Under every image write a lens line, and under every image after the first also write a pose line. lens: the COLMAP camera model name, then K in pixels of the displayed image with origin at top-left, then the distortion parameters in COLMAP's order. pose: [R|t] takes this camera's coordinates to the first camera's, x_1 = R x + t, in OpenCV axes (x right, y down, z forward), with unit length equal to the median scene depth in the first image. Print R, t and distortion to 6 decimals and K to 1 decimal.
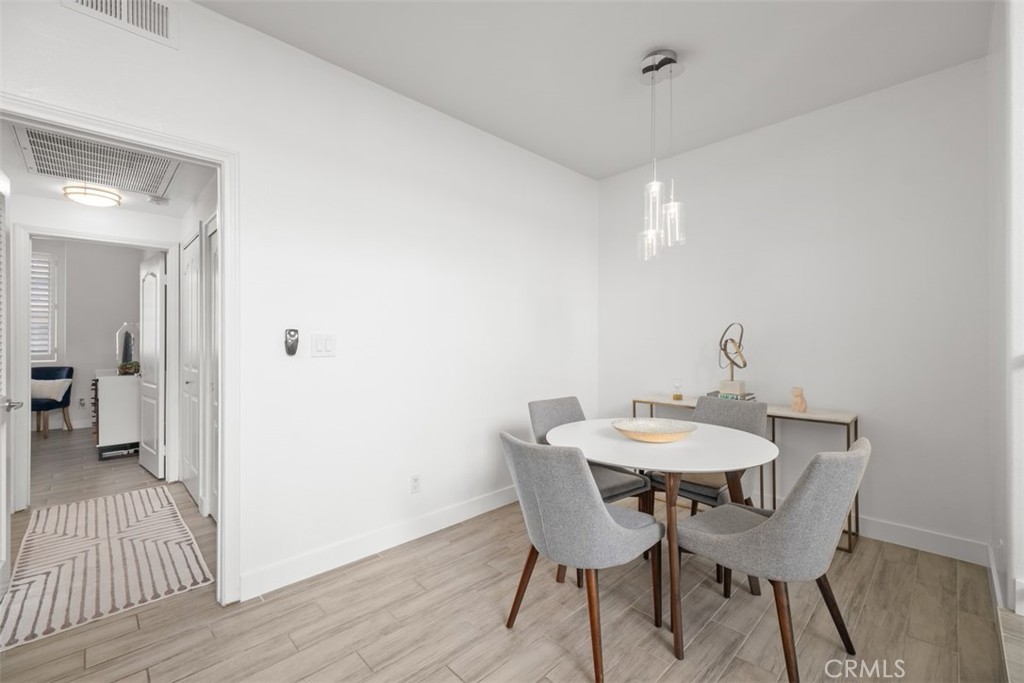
lens RADIAL K [[427.6, 0, 514.9], [0, 427.6, 340.6], [0, 0, 1]] dist [0.000693, 0.000161]
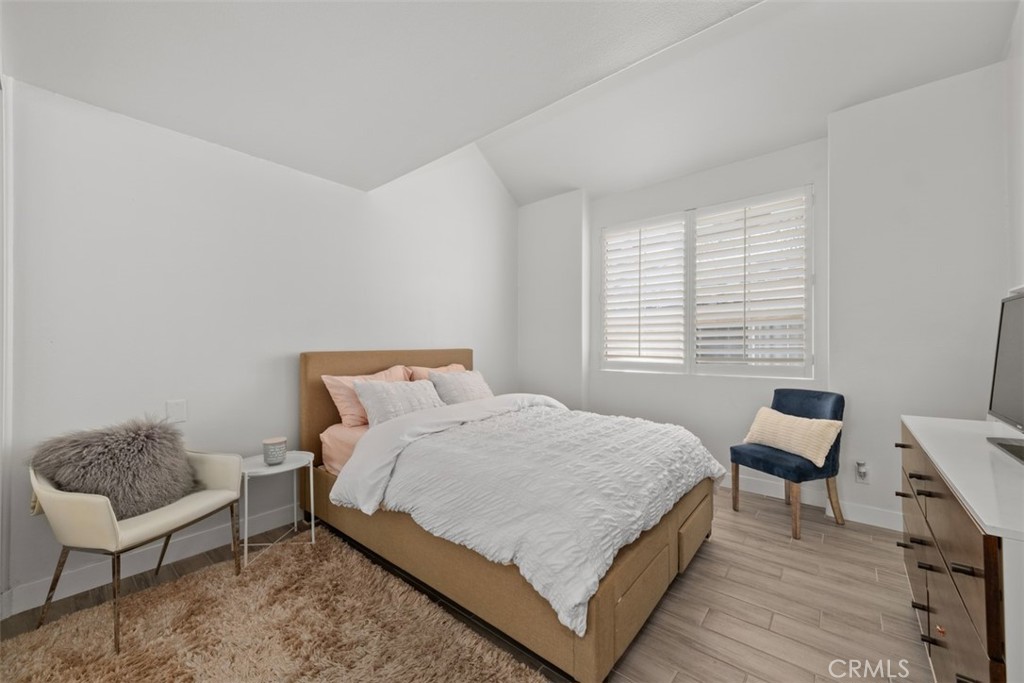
lens RADIAL K [[386.3, 0, 517.7], [0, 386.3, 338.8], [0, 0, 1]] dist [-0.000253, -0.000079]
pose [[0.095408, -0.001305, -0.995437, -0.640576], [0.008603, 0.999963, -0.000486, -0.005429], [0.995401, -0.008517, 0.095415, 0.599623]]
